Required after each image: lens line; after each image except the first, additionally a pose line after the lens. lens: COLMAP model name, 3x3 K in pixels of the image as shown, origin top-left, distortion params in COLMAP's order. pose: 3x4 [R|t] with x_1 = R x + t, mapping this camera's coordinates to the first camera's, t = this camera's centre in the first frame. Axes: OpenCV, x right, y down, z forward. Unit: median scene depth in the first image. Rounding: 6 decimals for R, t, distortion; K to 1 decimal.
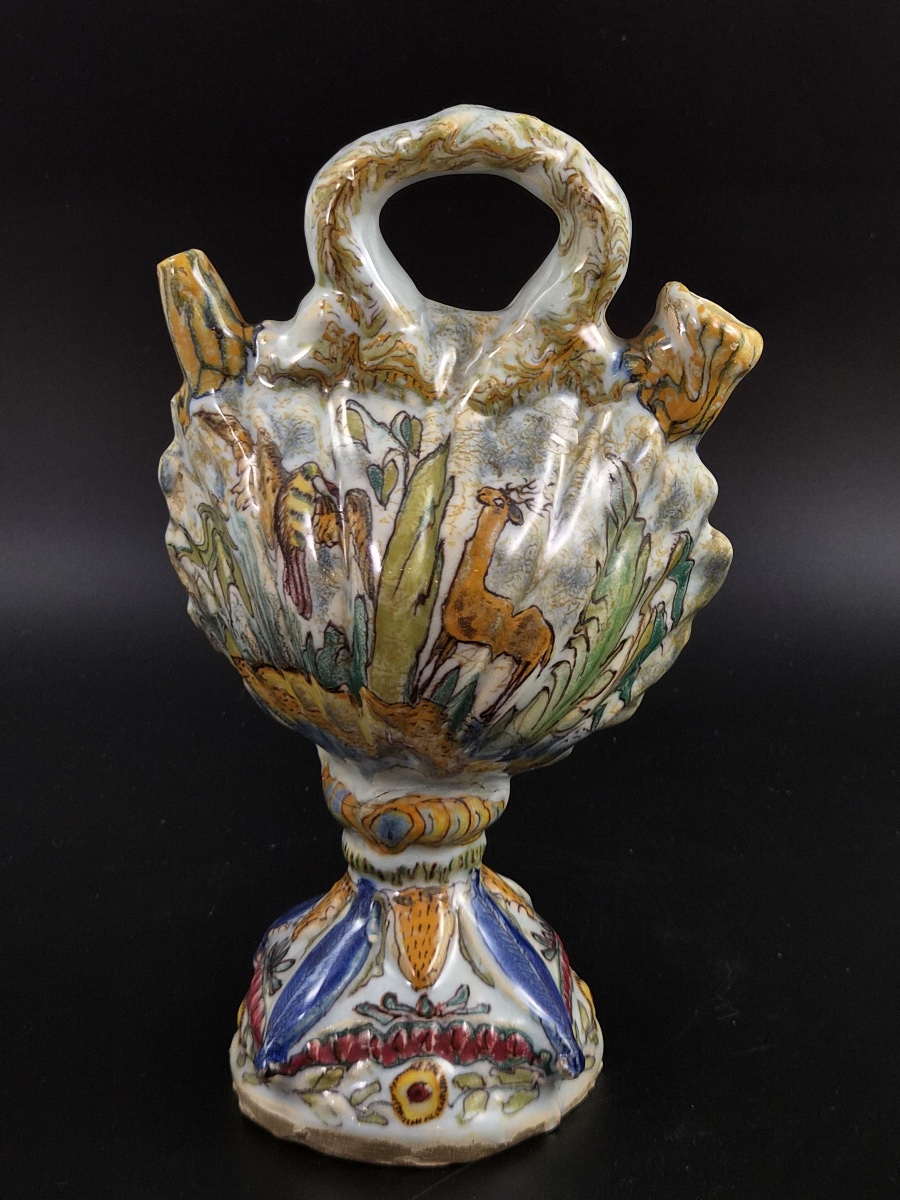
lens RADIAL K [[2322.6, 0, 447.9], [0, 2322.6, 357.6], [0, 0, 1]] dist [0.145421, -0.509580]
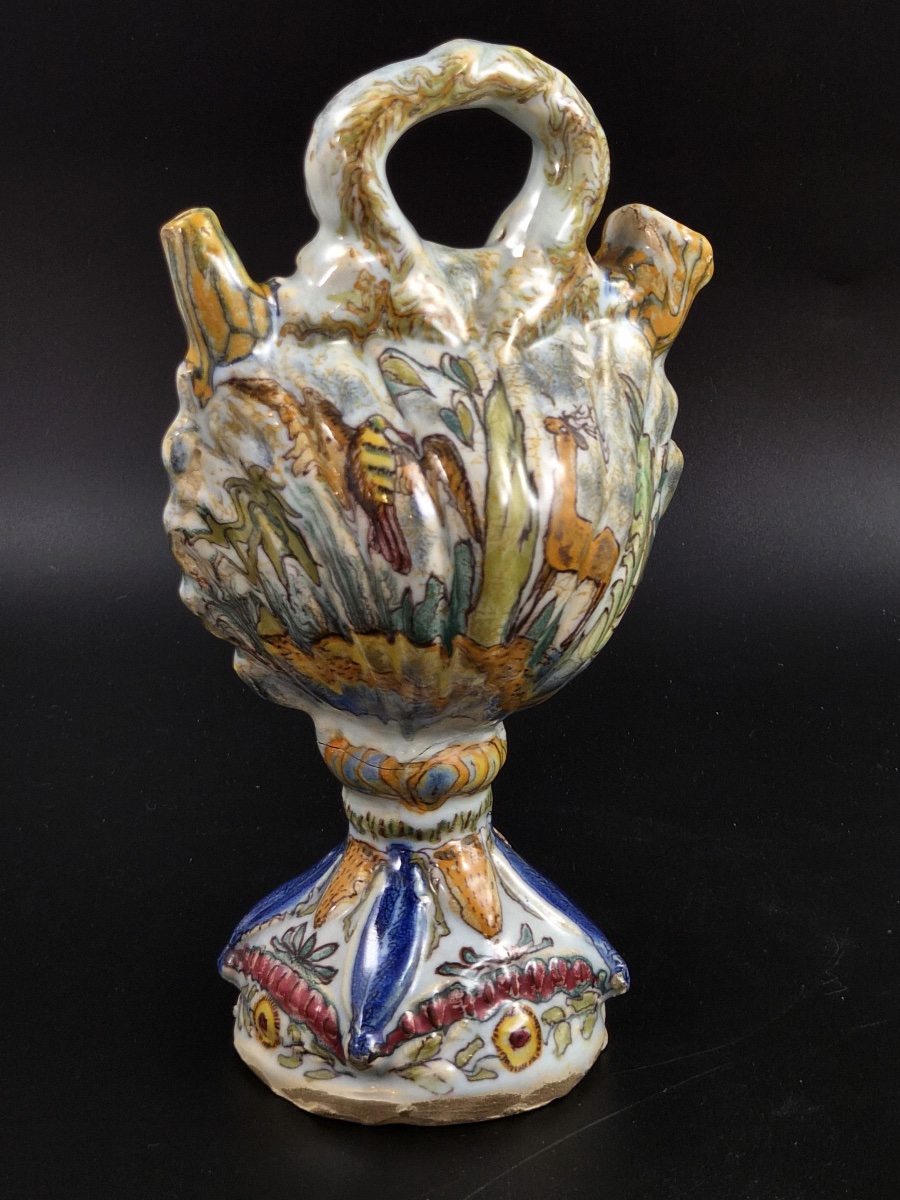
lens RADIAL K [[2322.6, 0, 447.9], [0, 2322.6, 357.6], [0, 0, 1]] dist [0.145421, -0.509580]
pose [[0.877481, -0.106358, 0.467669, -0.473031], [0.109240, 0.993793, 0.021046, 0.004407], [-0.467005, 0.032621, 0.883653, 0.132121]]
